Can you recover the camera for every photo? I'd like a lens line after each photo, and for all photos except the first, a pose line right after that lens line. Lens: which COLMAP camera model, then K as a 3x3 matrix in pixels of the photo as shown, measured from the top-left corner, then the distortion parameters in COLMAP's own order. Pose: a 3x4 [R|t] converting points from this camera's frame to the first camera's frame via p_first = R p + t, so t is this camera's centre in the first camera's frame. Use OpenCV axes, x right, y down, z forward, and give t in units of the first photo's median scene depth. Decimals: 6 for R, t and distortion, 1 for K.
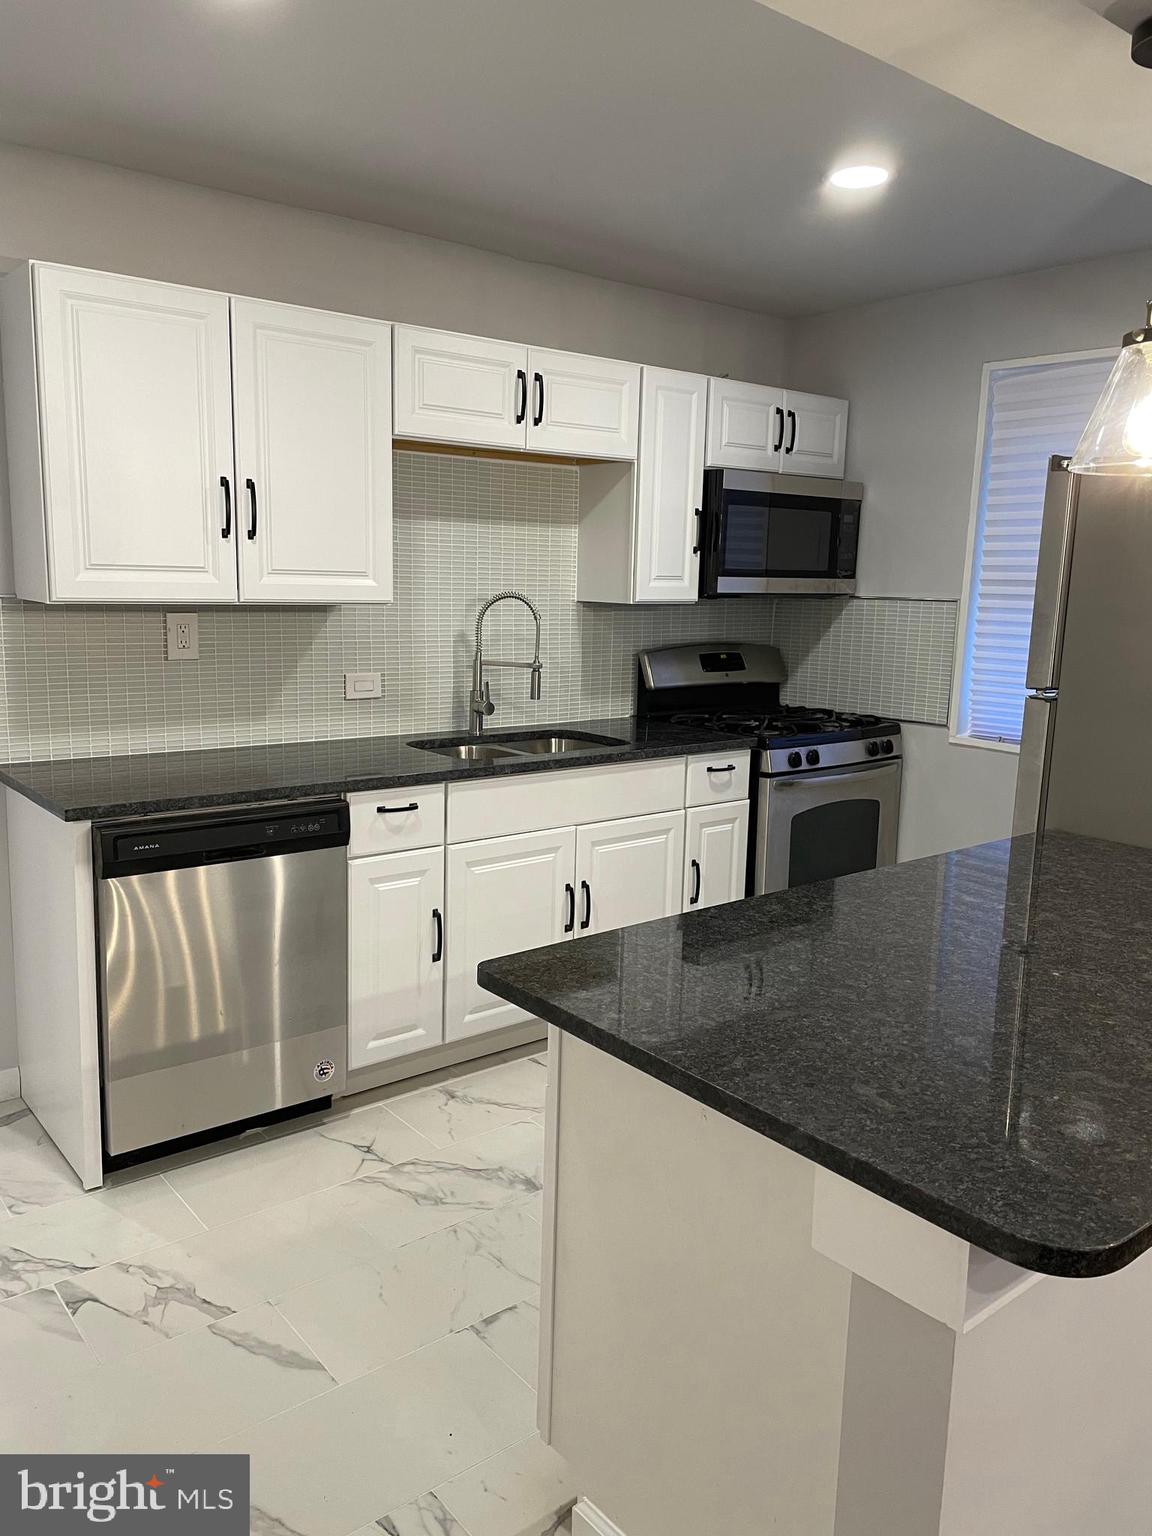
lens RADIAL K [[1155.5, 0, 574.2], [0, 1155.5, 770.9], [0, 0, 1]] dist [0.089334, -0.120325]
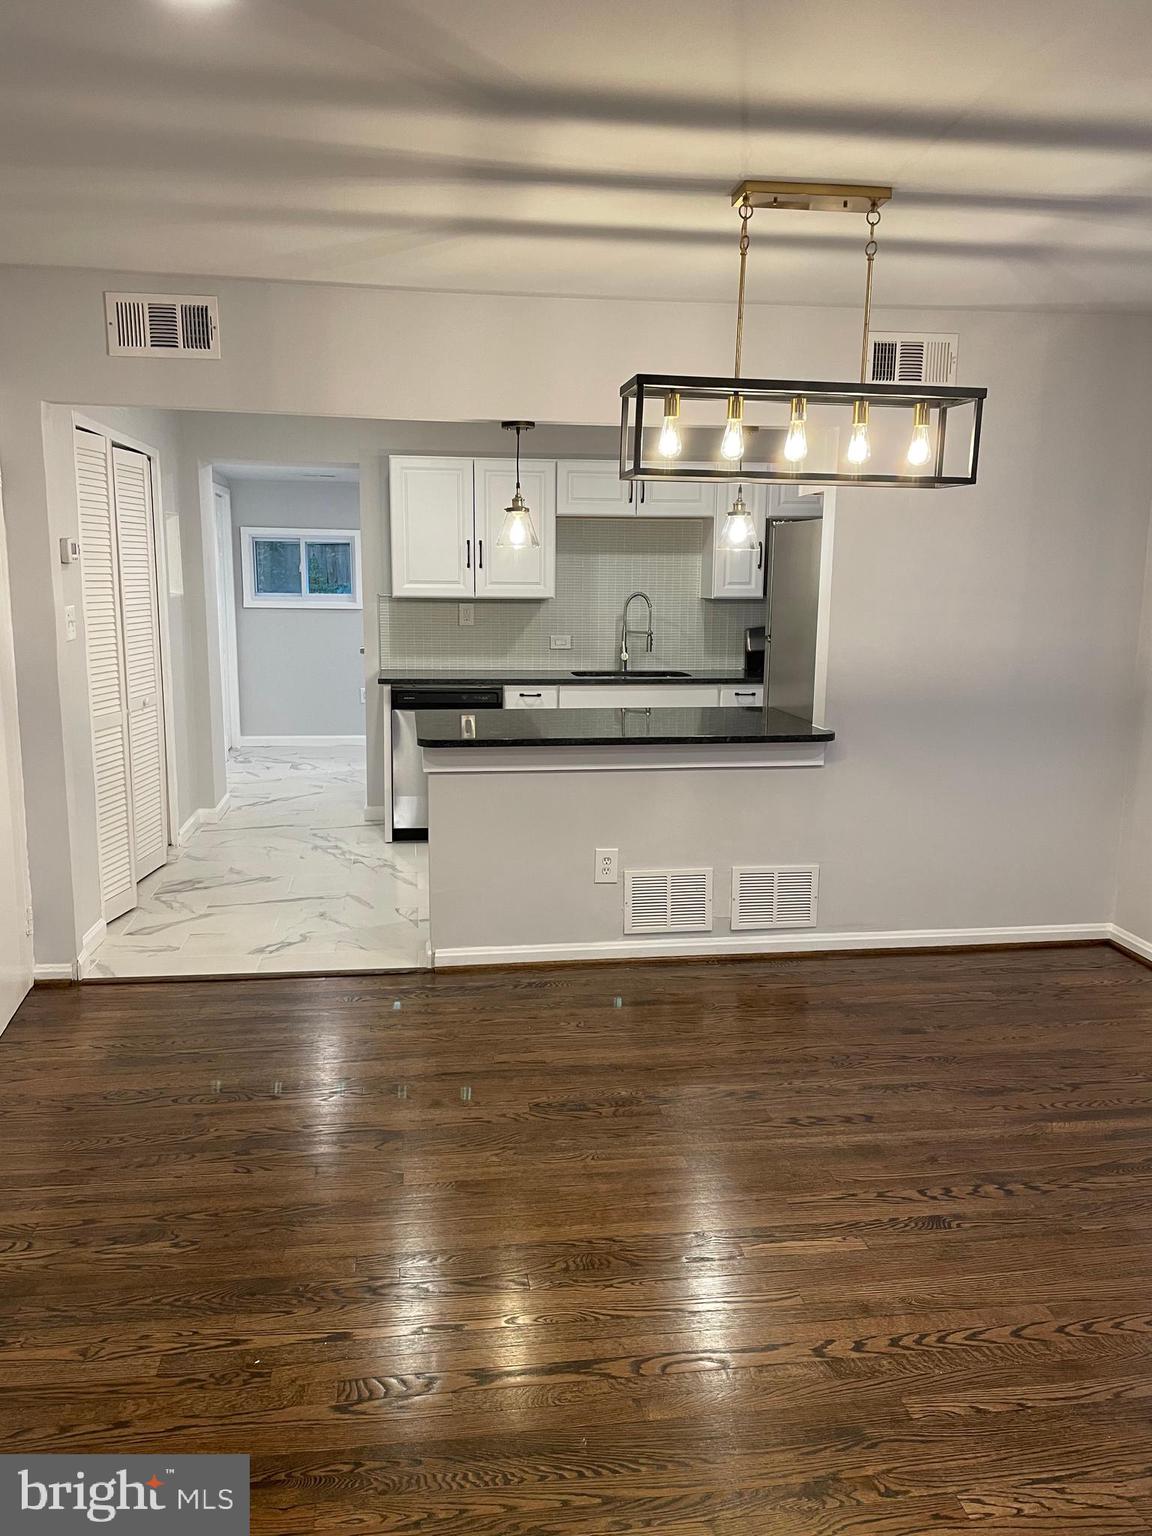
lens RADIAL K [[1154.7, 0, 576.9], [0, 1154.7, 774.7], [0, 0, 1]] dist [0.108128, -0.150869]
pose [[0.857543, 0.070807, -0.509516, 0.932452], [-0.076450, 0.997024, 0.009887, 0.139565], [0.508700, 0.030474, 0.860404, -0.701624]]
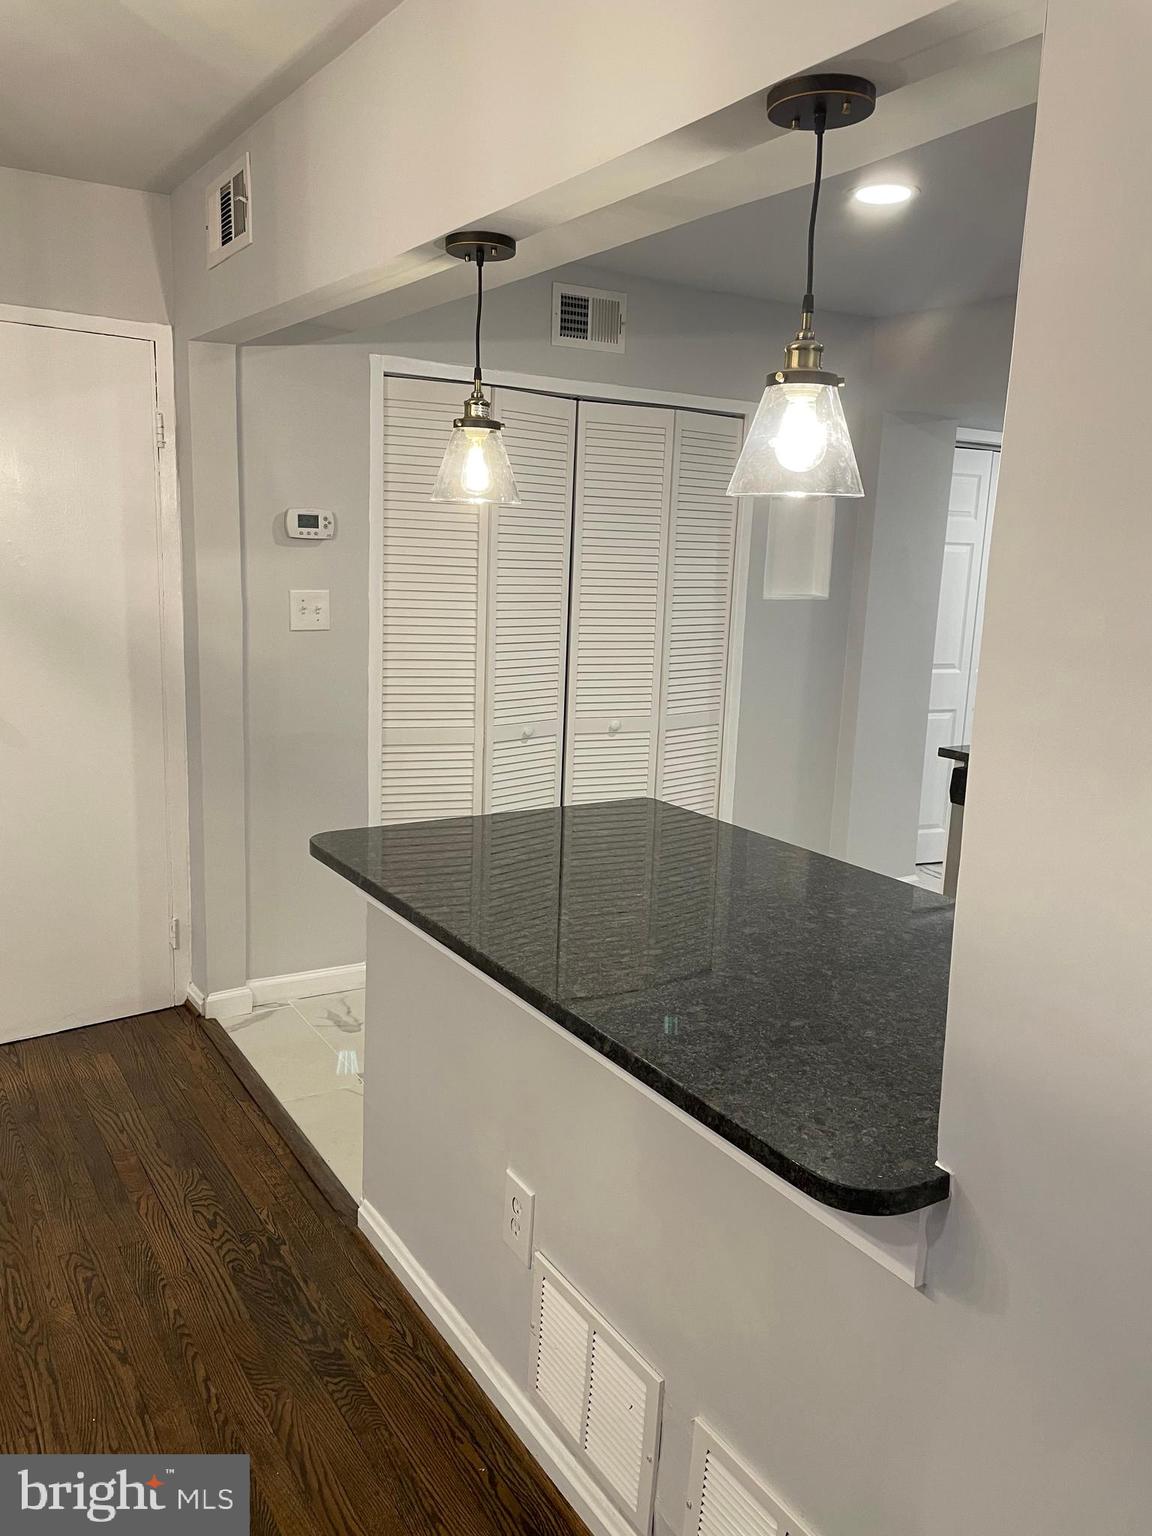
lens RADIAL K [[1154.4, 0, 590.6], [0, 1154.4, 757.7], [0, 0, 1]] dist [0.101128, -0.126885]
pose [[-0.107650, 0.149717, -0.982851, 0.834889], [-0.215470, 0.961585, 0.170078, -0.086357], [0.970559, 0.230084, -0.071255, 0.523752]]
